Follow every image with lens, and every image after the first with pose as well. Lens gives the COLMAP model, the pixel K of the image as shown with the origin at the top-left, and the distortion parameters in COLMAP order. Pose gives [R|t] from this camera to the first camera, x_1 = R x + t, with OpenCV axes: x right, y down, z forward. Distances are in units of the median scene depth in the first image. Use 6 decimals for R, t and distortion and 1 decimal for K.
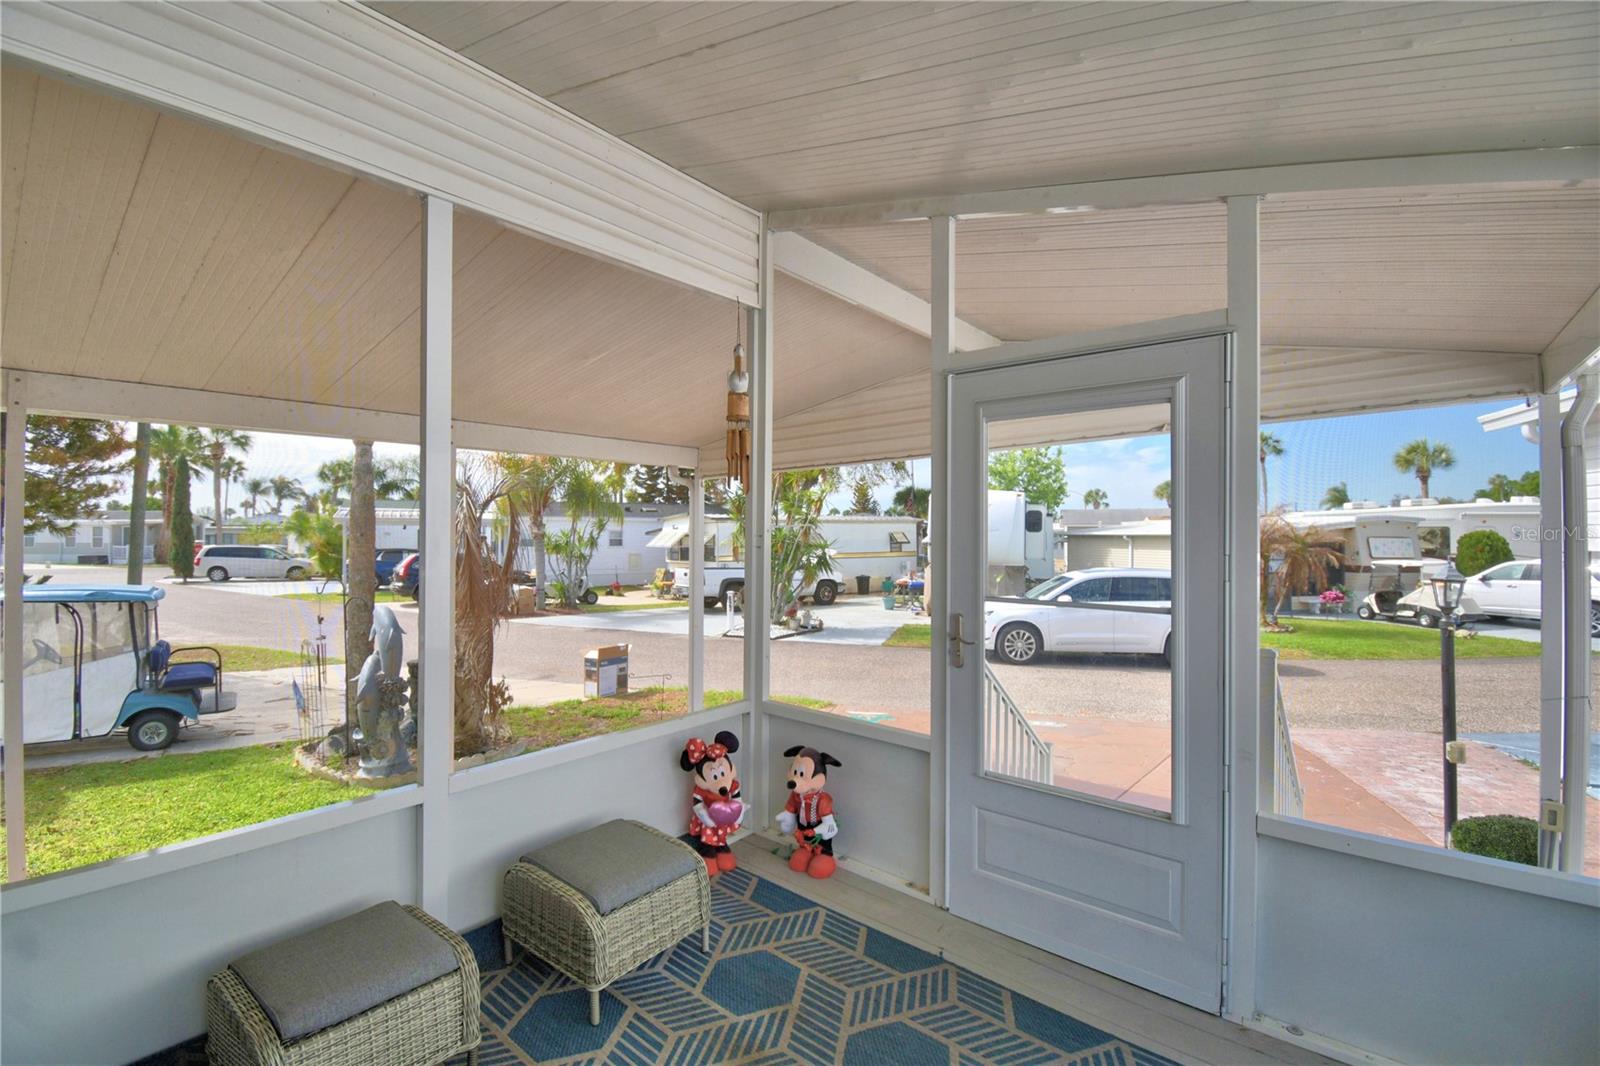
lens RADIAL K [[696.2, 0, 791.4], [0, 696.2, 527.8], [0, 0, 1]] dist [0.025063, -0.026530]
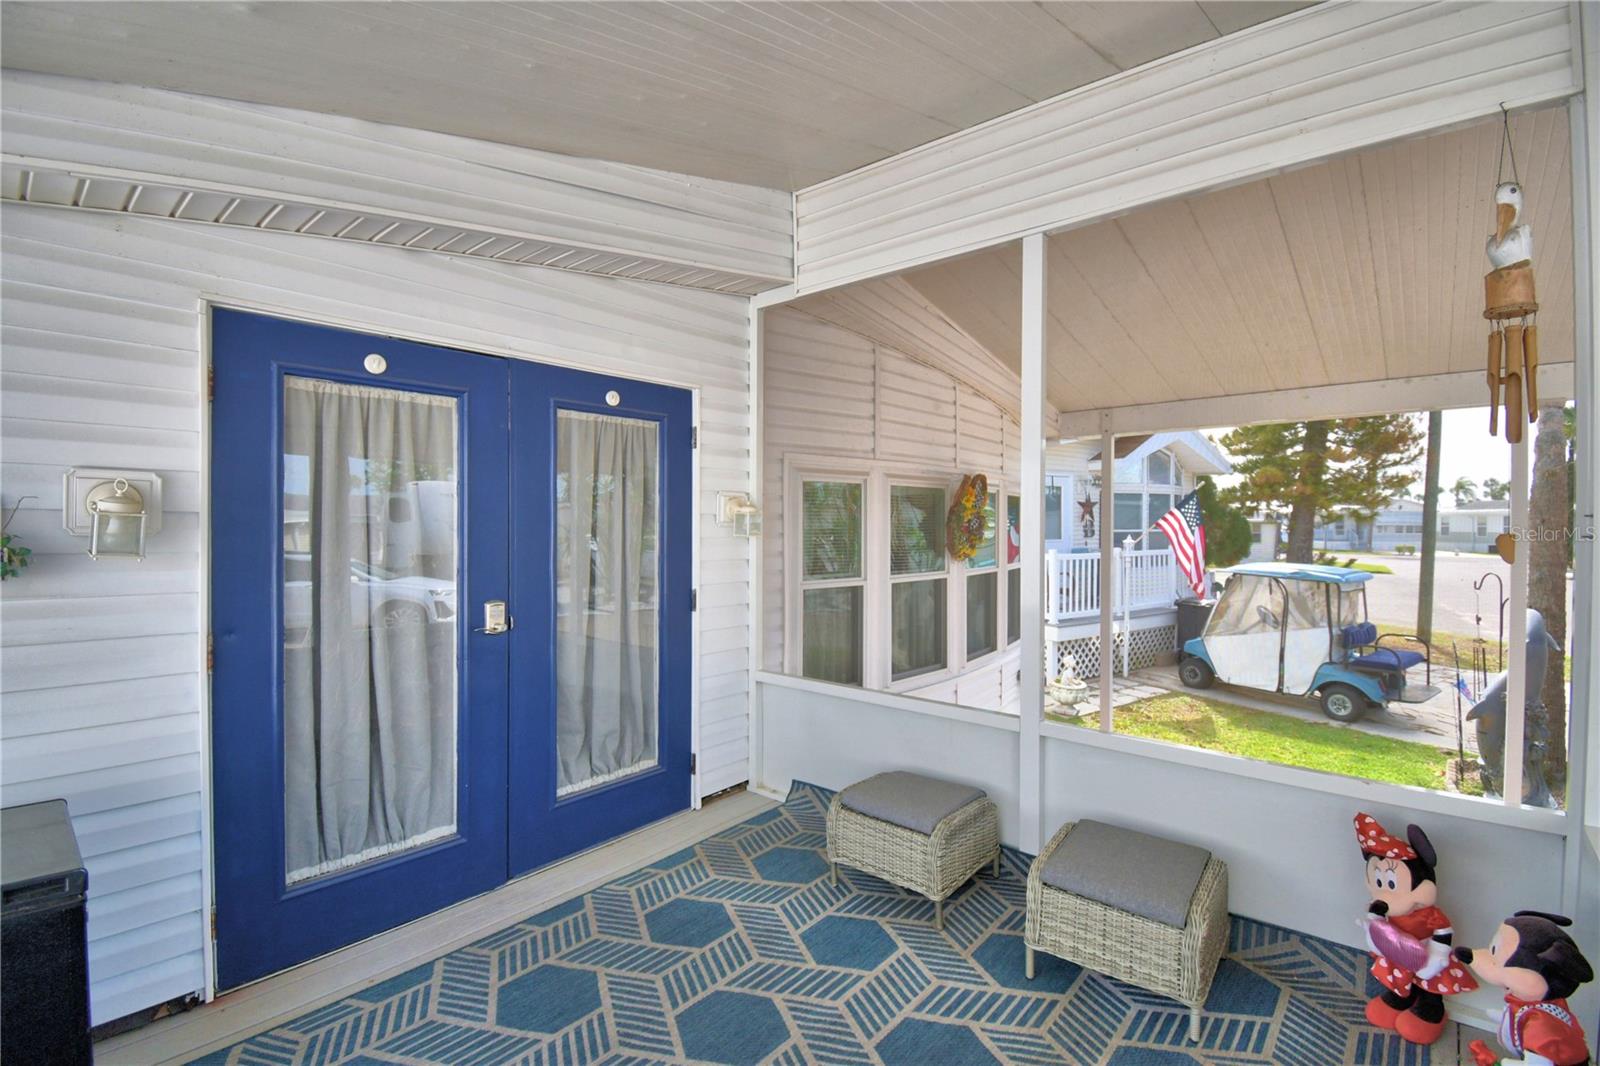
lens RADIAL K [[708.2, 0, 794.7], [0, 708.2, 532.1], [0, 0, 1]] dist [0.026531, -0.033419]
pose [[0.003518, 0.010109, -0.999943, 0.191289], [0.012013, 0.999876, 0.010150, 0.004581], [0.999922, -0.012048, 0.003396, 0.157257]]
